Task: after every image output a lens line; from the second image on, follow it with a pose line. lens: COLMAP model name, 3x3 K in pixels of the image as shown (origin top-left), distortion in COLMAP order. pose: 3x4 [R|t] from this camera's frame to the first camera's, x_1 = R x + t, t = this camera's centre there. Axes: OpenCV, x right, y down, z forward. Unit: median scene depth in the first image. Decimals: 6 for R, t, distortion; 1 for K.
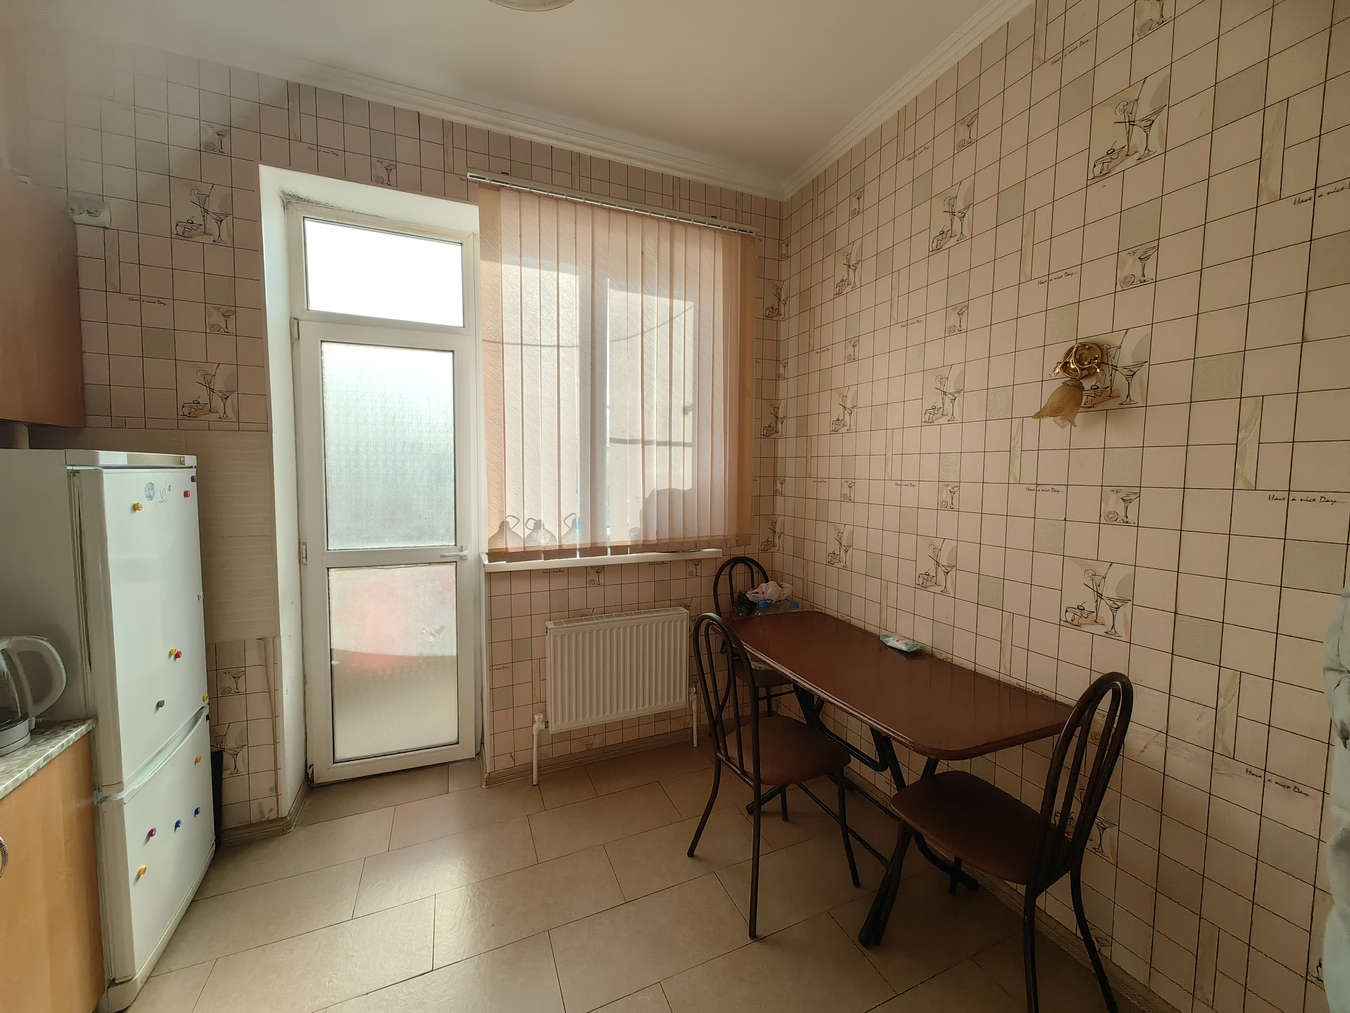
lens RADIAL K [[520.2, 0, 671.4], [0, 520.2, 506.0], [0, 0, 1]] dist [0.010959, -0.003705]
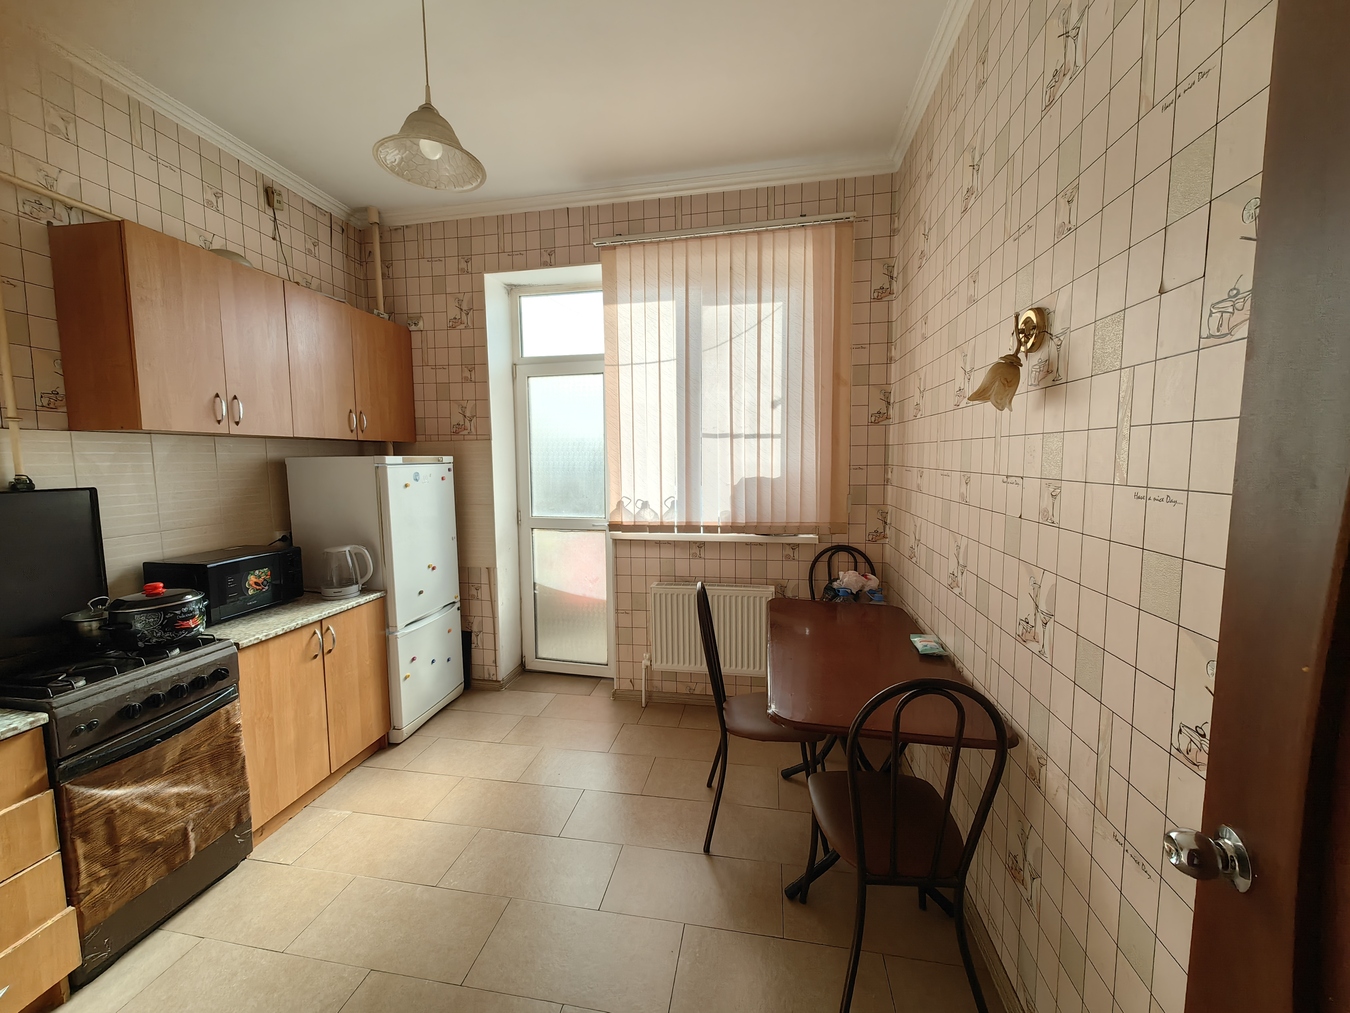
lens RADIAL K [[520.2, 0, 671.4], [0, 520.2, 506.0], [0, 0, 1]] dist [0.010959, -0.003705]
pose [[0.830655, 0.037842, -0.555500, 0.501756], [-0.022613, 0.999157, 0.034251, -0.005822], [0.556328, -0.015890, 0.830811, -0.019737]]
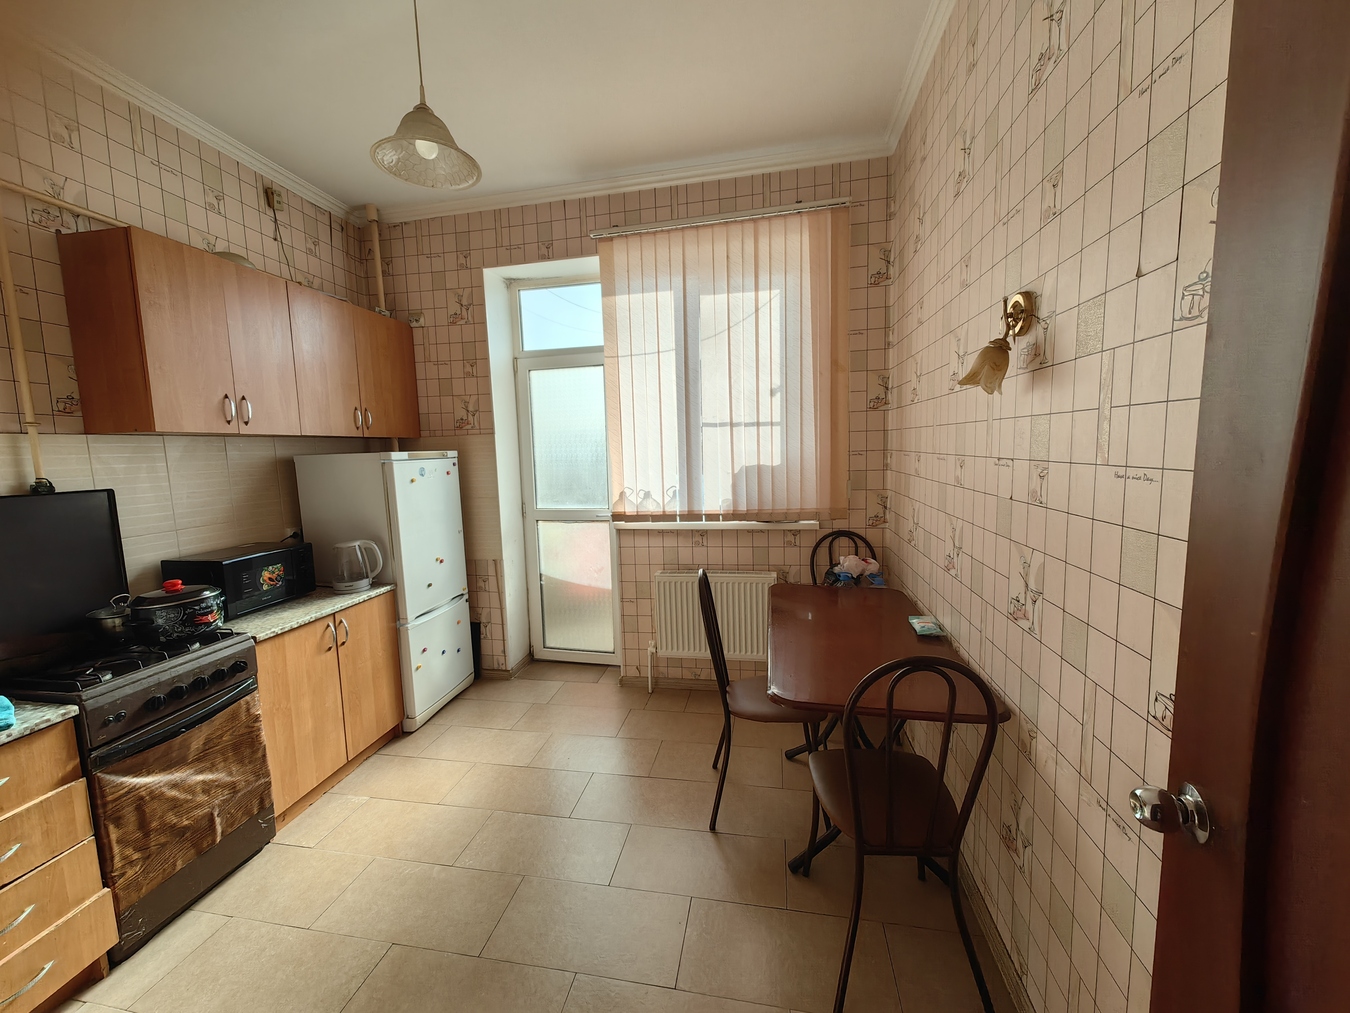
lens RADIAL K [[520.2, 0, 671.4], [0, 520.2, 506.0], [0, 0, 1]] dist [0.010959, -0.003705]
pose [[0.825494, 0.031557, -0.563528, 0.517570], [-0.001538, 0.998558, 0.053665, -0.005050], [0.564409, -0.043433, 0.824352, -0.028349]]
